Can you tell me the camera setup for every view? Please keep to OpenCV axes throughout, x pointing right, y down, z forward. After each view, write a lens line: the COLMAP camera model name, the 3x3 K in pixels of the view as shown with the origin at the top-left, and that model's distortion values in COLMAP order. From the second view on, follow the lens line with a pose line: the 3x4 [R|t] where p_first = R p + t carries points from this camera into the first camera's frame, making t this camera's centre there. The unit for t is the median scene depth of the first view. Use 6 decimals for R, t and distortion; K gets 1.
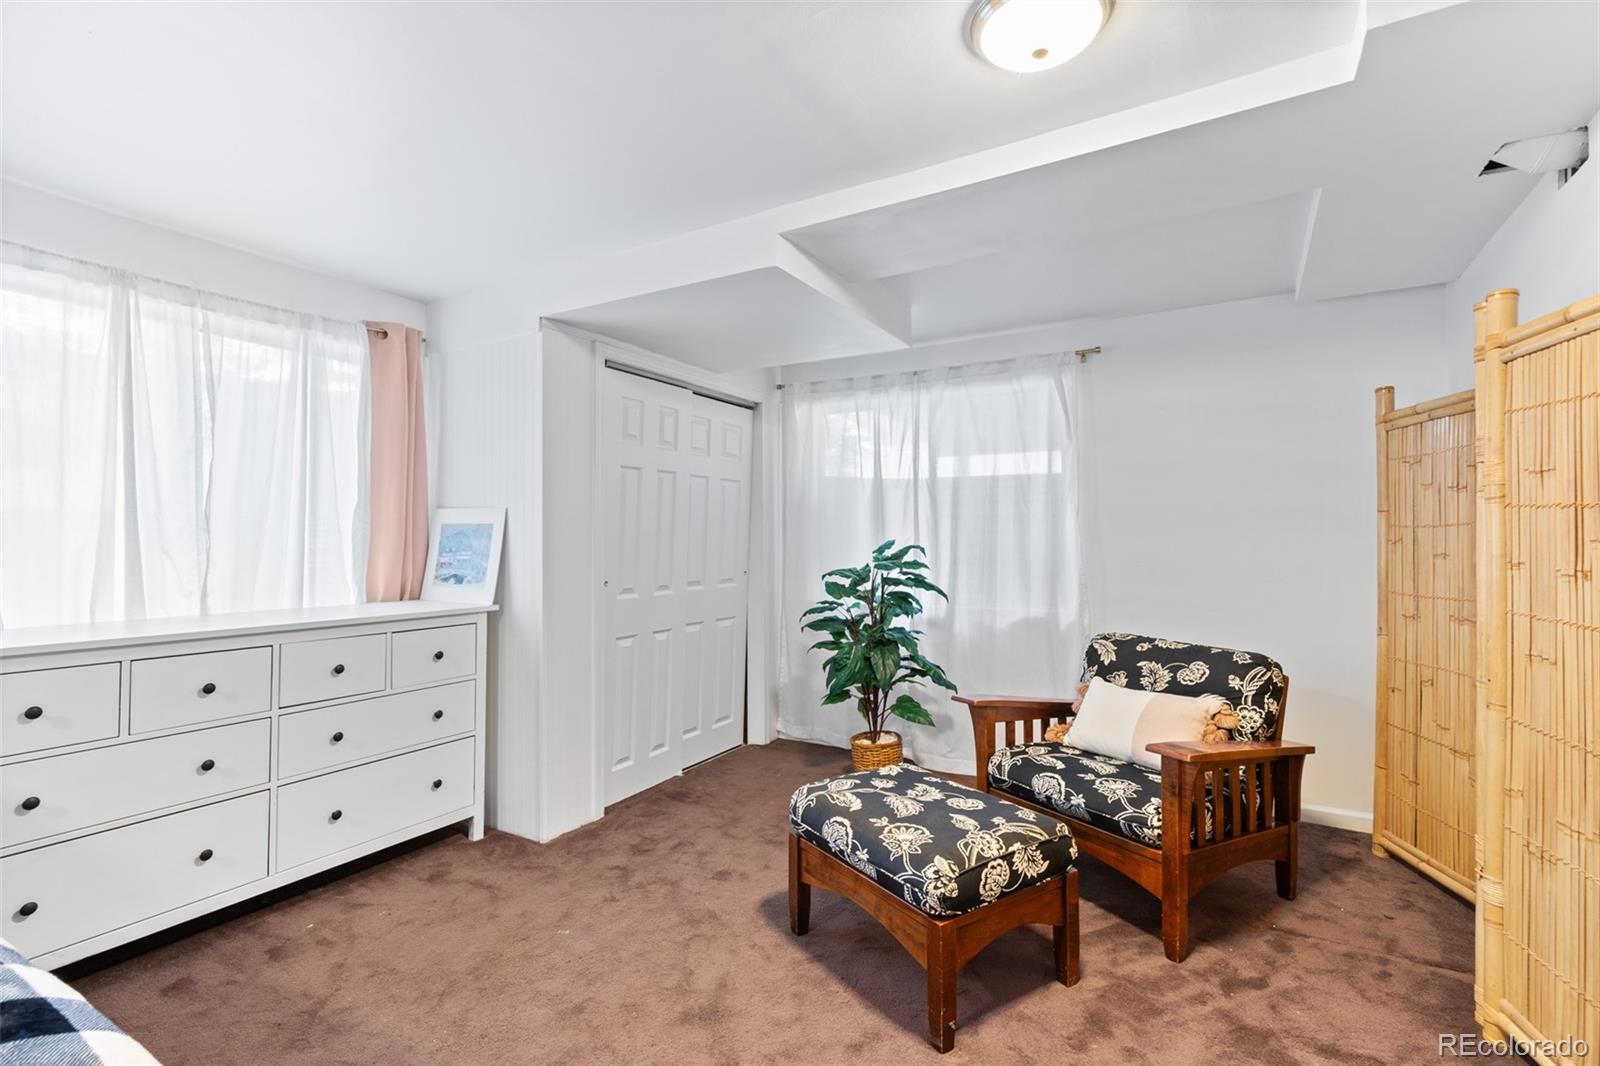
lens RADIAL K [[729.2, 0, 805.0], [0, 729.2, 546.7], [0, 0, 1]] dist [0.010404, -0.000765]
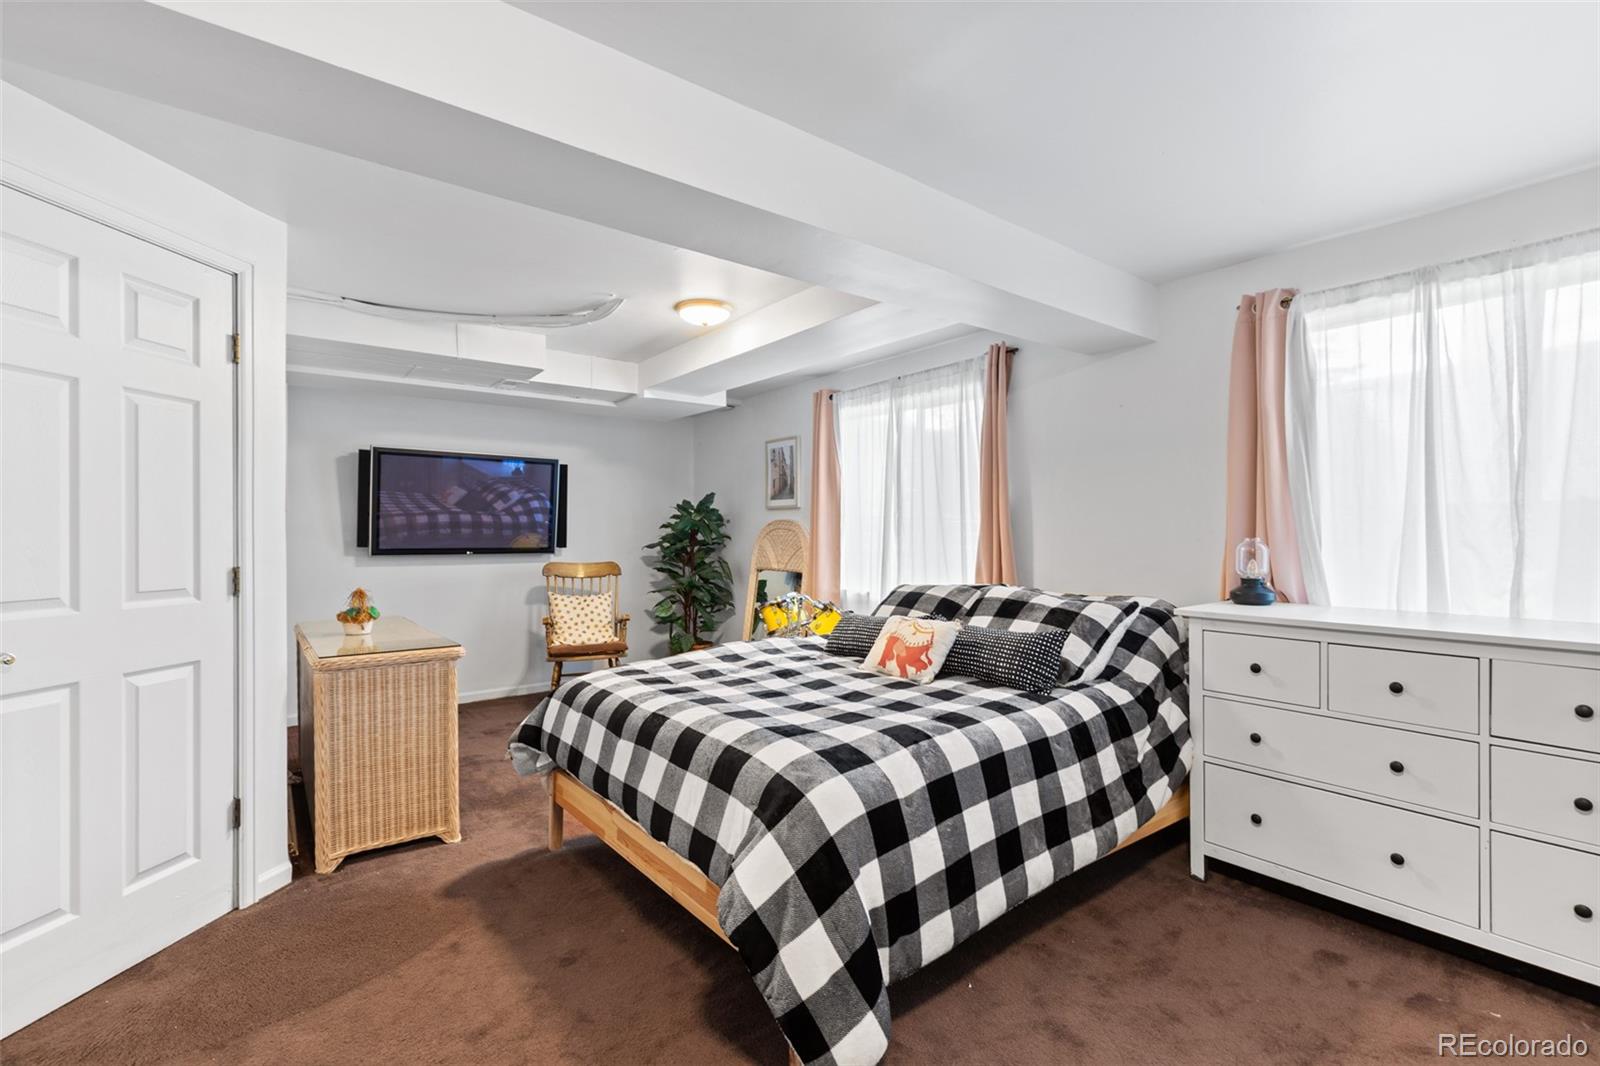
lens RADIAL K [[729.2, 0, 805.0], [0, 729.2, 546.7], [0, 0, 1]] dist [0.010404, -0.000765]
pose [[-0.356801, 0.013508, -0.934083, 0.332983], [-0.003982, 0.999864, 0.015980, -0.003208], [0.934172, 0.009422, -0.356699, 0.567417]]
